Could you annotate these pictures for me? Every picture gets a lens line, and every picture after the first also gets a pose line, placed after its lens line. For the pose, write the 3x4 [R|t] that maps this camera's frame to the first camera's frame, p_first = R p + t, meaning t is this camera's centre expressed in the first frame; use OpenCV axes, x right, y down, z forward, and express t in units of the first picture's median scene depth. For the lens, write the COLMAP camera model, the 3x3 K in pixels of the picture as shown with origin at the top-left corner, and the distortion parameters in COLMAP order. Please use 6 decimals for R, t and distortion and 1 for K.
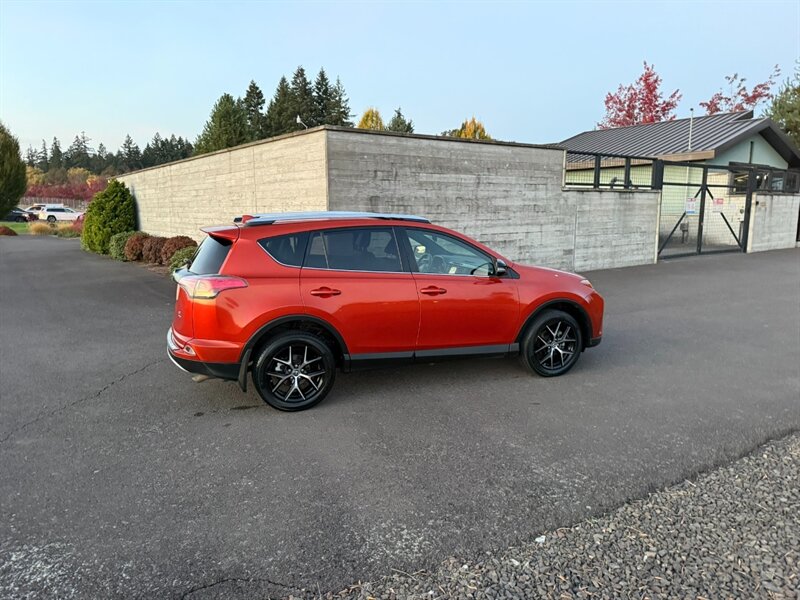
lens RADIAL K [[559.8, 0, 388.2], [0, 559.8, 293.0], [0, 0, 1]] dist [0.062732, -0.079668]
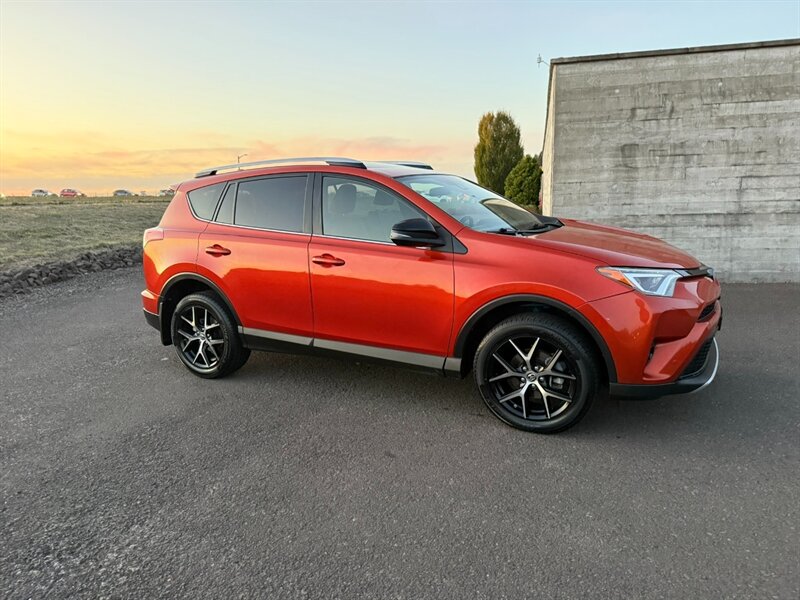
lens RADIAL K [[559.8, 0, 403.5], [0, 559.8, 296.7], [0, 0, 1]] dist [0.062732, -0.079668]
pose [[0.659060, 0.117937, -0.742785, 0.349151], [-0.085083, 0.992980, 0.082170, -0.012873], [0.747262, 0.009044, 0.664468, 0.298157]]
